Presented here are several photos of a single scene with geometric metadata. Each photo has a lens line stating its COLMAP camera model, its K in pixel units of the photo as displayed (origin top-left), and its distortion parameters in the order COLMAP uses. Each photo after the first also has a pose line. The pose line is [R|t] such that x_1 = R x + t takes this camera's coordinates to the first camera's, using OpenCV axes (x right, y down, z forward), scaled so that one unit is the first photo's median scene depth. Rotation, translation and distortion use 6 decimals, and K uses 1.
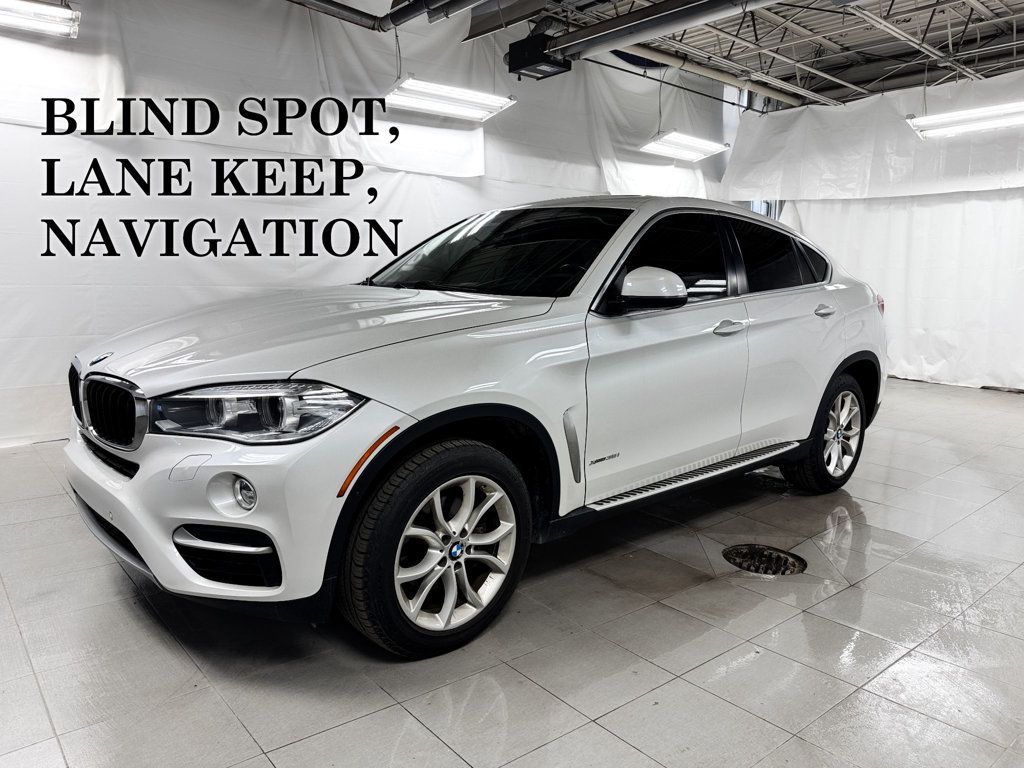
lens RADIAL K [[733.0, 0, 512.0], [0, 733.0, 384.0], [0, 0, 1]] dist [0.035938, -0.001687]
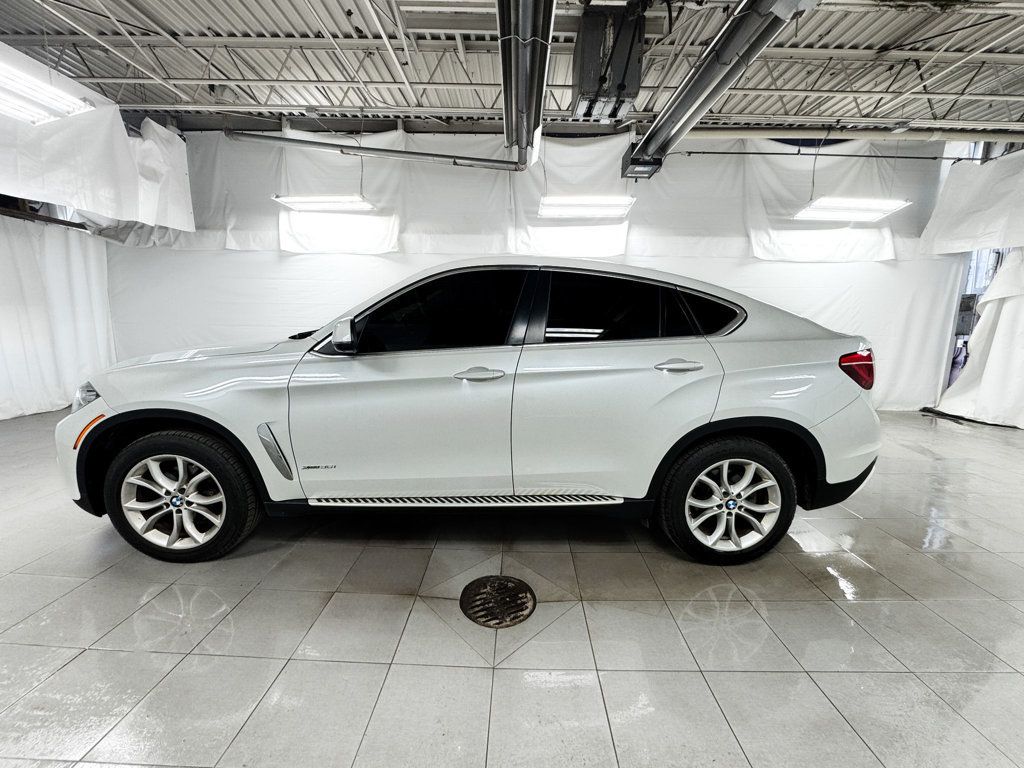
lens RADIAL K [[398.2, 0, 512.0], [0, 398.2, 384.0], [0, 0, 1]] dist [0.000184, -0.000024]
pose [[0.752090, 0.106015, -0.650477, 0.313609], [-0.102945, 0.993760, 0.042937, -0.040614], [0.650970, 0.034671, 0.758311, 0.264552]]
